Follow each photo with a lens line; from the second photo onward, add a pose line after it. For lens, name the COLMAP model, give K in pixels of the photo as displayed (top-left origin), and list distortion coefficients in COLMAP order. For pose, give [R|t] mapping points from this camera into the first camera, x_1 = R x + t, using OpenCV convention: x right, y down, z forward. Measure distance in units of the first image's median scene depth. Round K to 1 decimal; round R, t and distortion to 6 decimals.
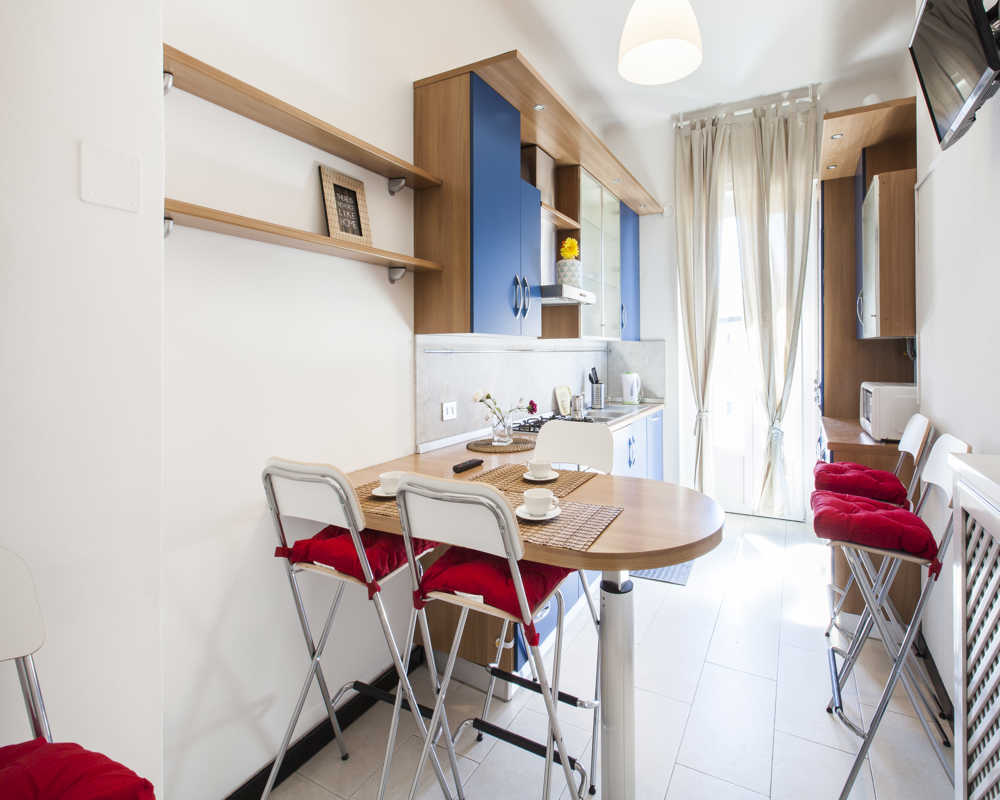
lens RADIAL K [[450.7, 0, 563.4], [0, 450.7, 349.6], [0, 0, 1]] dist [0.005693, -0.003106]
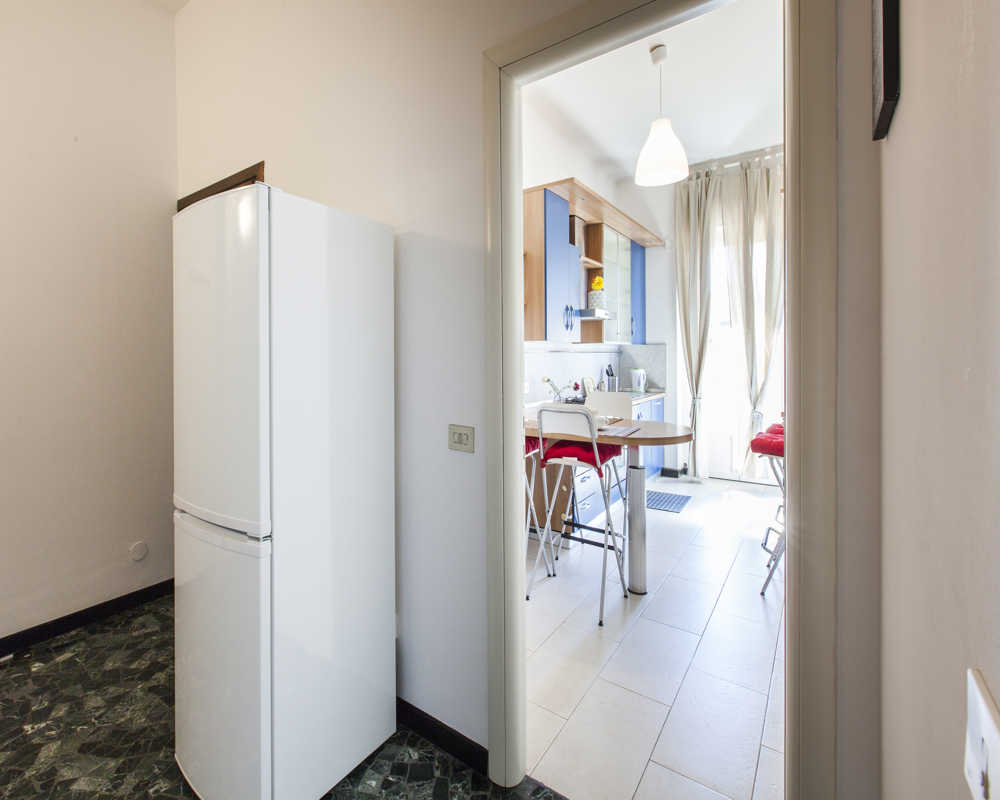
lens RADIAL K [[450.7, 0, 473.3], [0, 450.7, 357.6], [0, 0, 1]] dist [0.005693, -0.003106]
pose [[0.982272, 0.001404, -0.187457, -0.084448], [0.000796, 0.999932, 0.011661, 0.003994], [0.187461, -0.011603, 0.982204, -0.420636]]
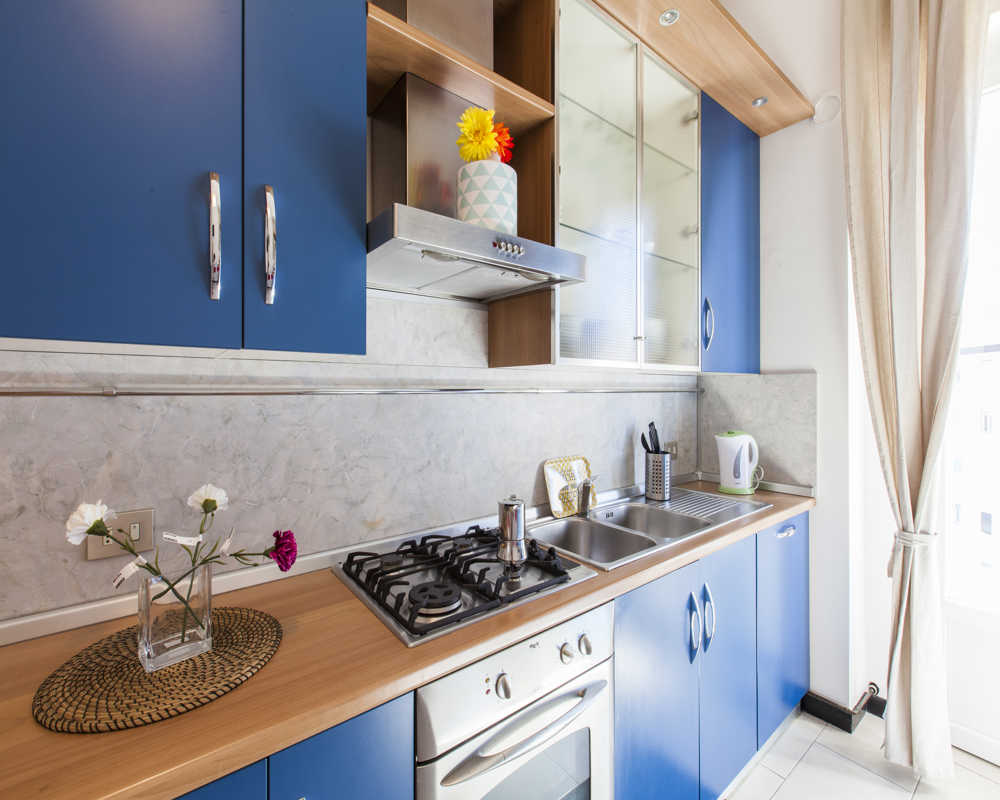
lens RADIAL K [[450.7, 0, 498.9], [0, 450.7, 390.3], [0, 0, 1]] dist [0.005693, -0.003106]
pose [[0.900099, 0.005496, -0.435652, 0.142538], [-0.003975, 0.999982, 0.004401, -0.000291], [0.435668, -0.002229, 0.900105, 0.447069]]
